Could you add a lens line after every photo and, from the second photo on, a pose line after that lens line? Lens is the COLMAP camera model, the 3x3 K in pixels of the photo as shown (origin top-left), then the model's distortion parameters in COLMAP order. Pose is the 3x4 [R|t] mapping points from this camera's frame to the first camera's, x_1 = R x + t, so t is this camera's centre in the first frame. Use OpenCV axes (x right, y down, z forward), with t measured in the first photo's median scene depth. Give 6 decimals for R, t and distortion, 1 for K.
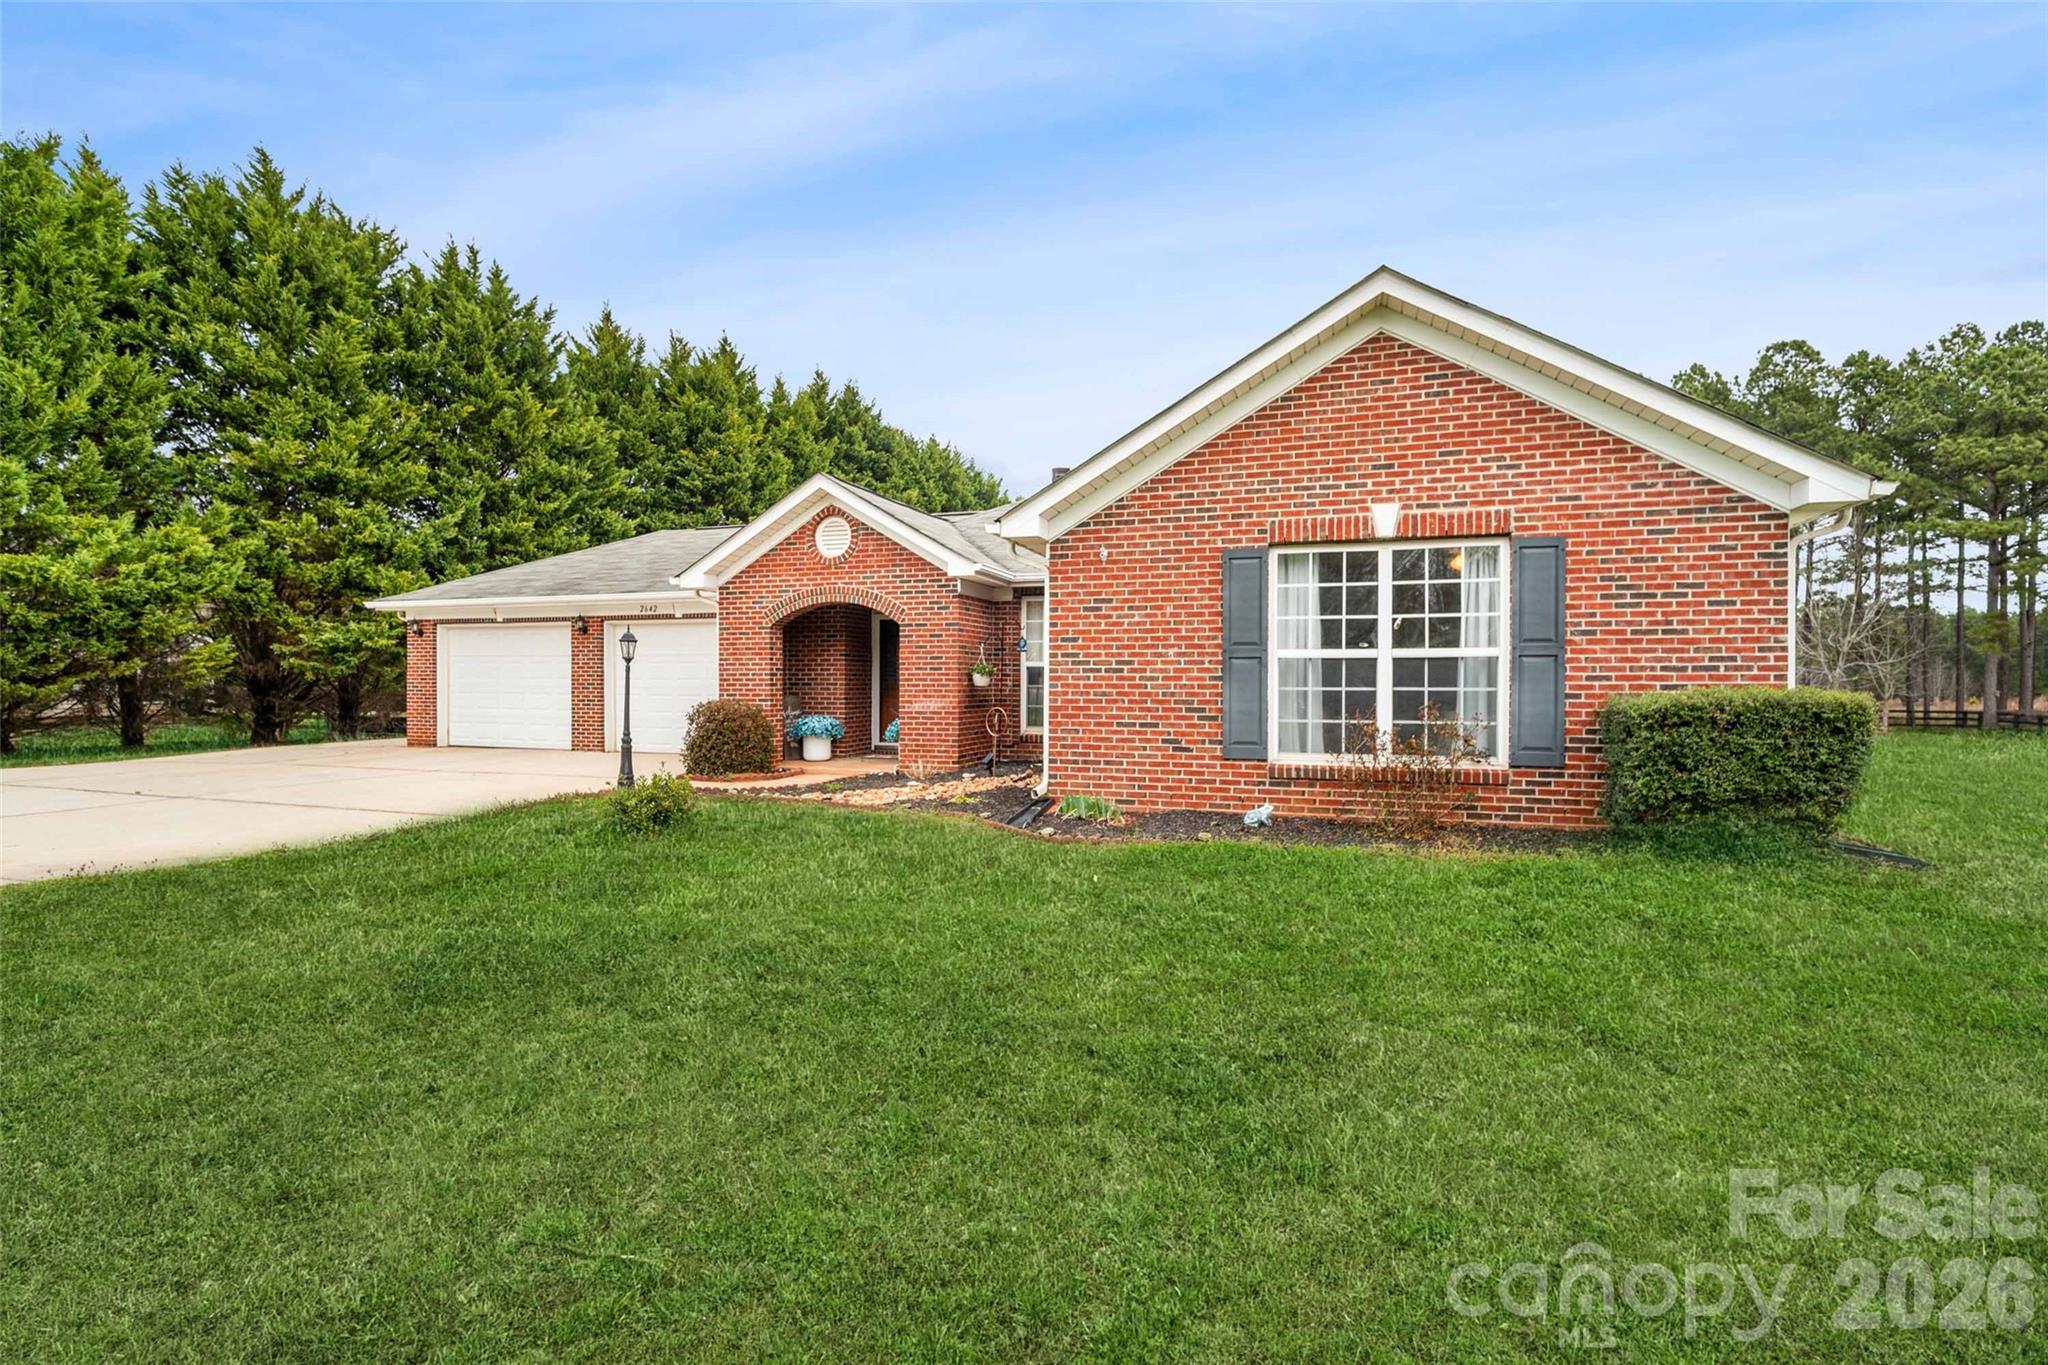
lens RADIAL K [[979.4, 0, 1022.6], [0, 979.4, 667.0], [0, 0, 1]] dist [-0.003553, 0.000404]
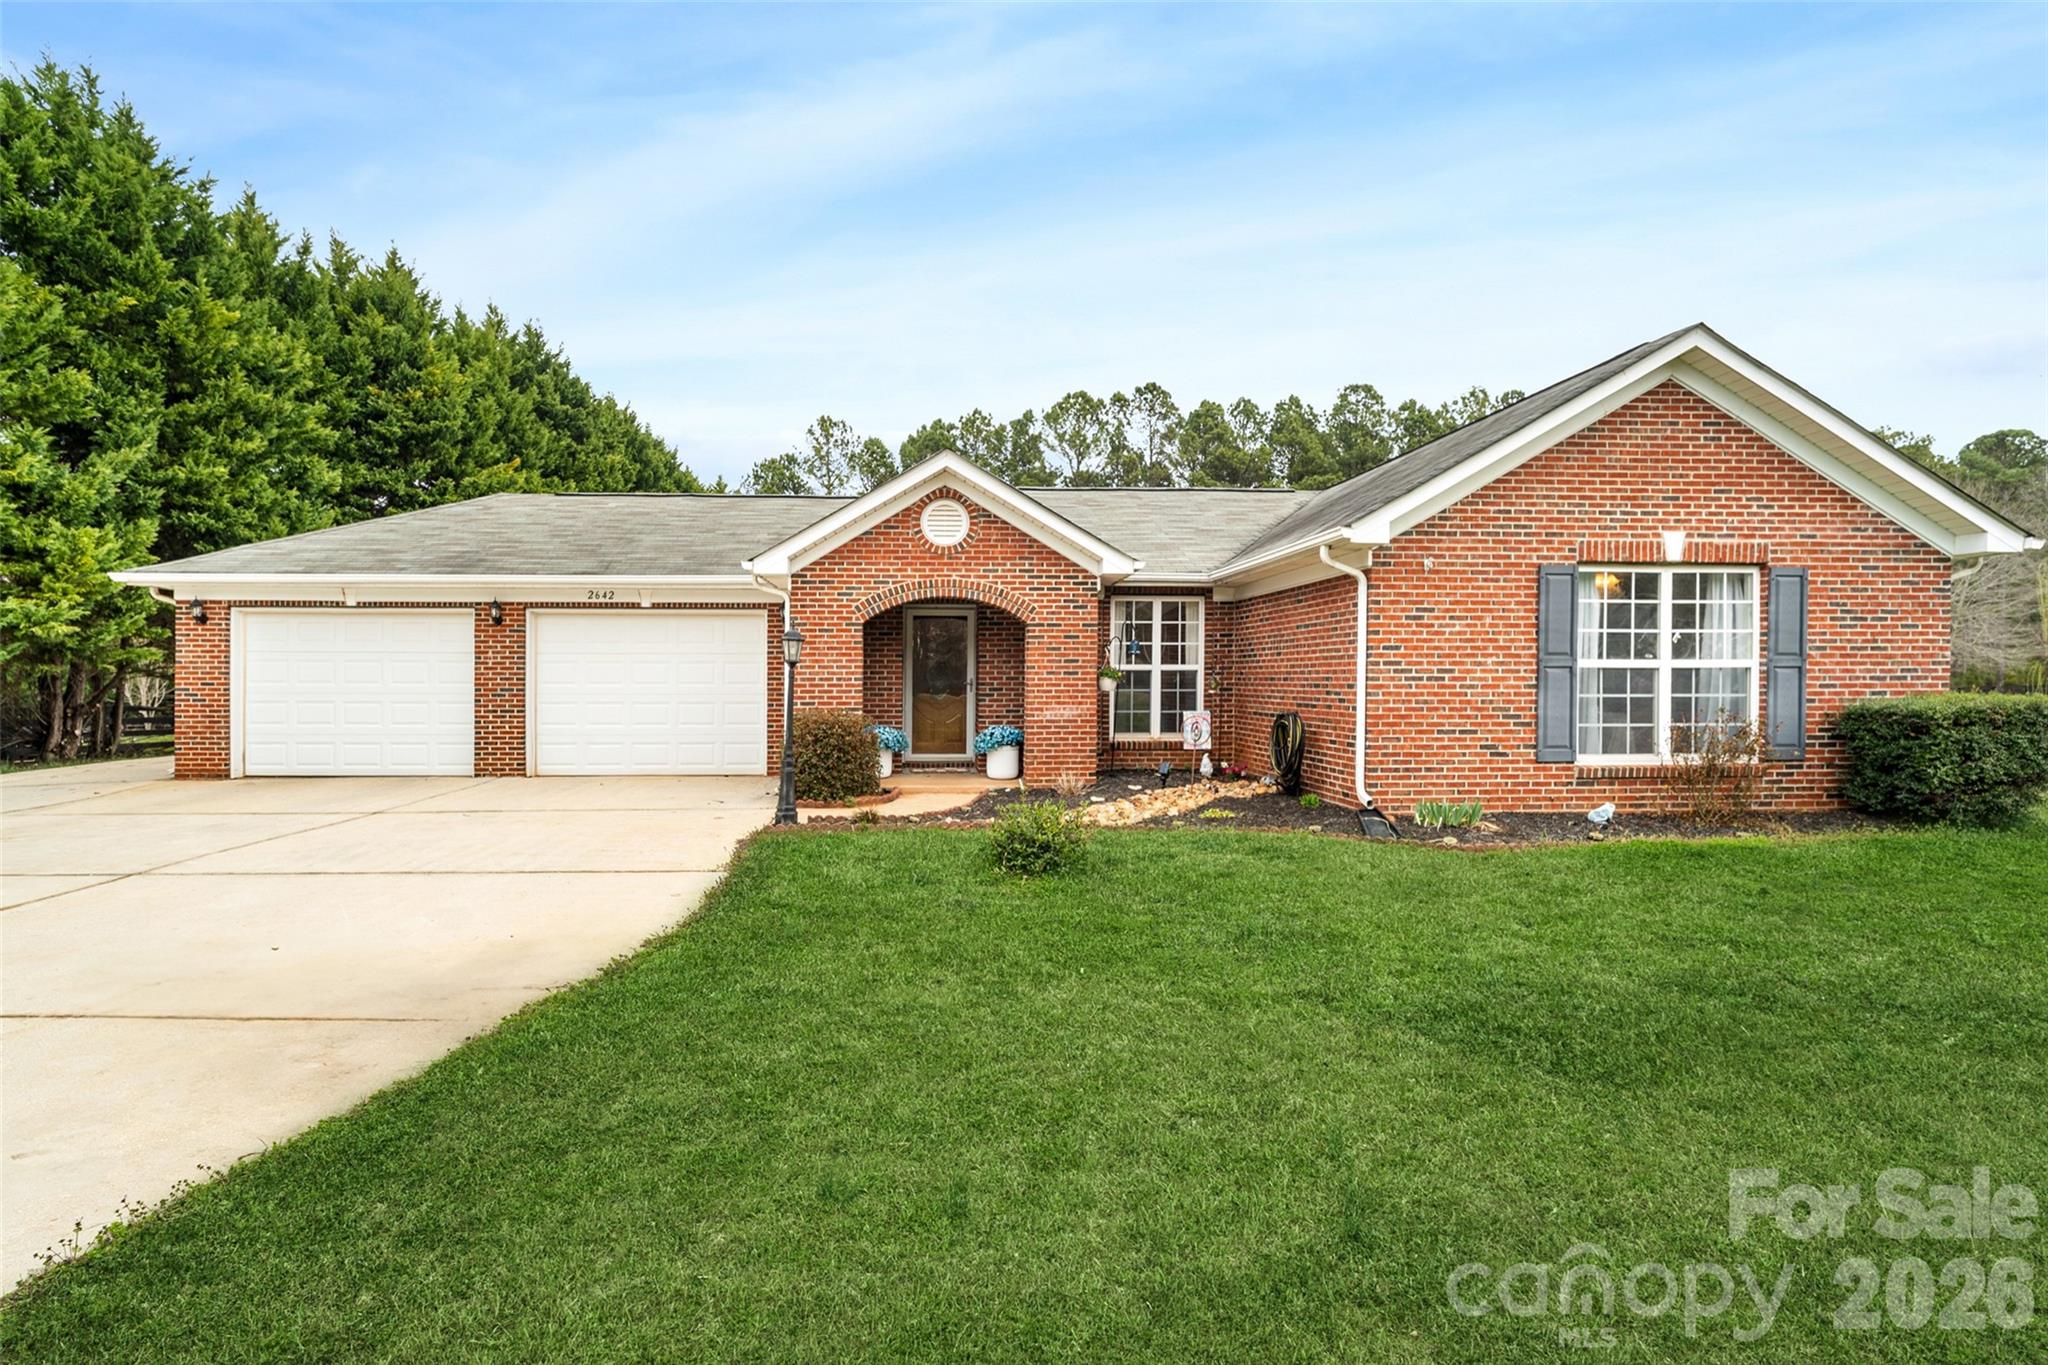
lens RADIAL K [[1043.0, 0, 987.5], [0, 1043.0, 667.1], [0, 0, 1]] dist [-0.036570, 0.029560]
pose [[0.925781, 0.001800, 0.378056, -0.766954], [-0.004236, 0.999975, 0.005614, -0.013075], [-0.378036, -0.006799, 0.925766, 0.184991]]
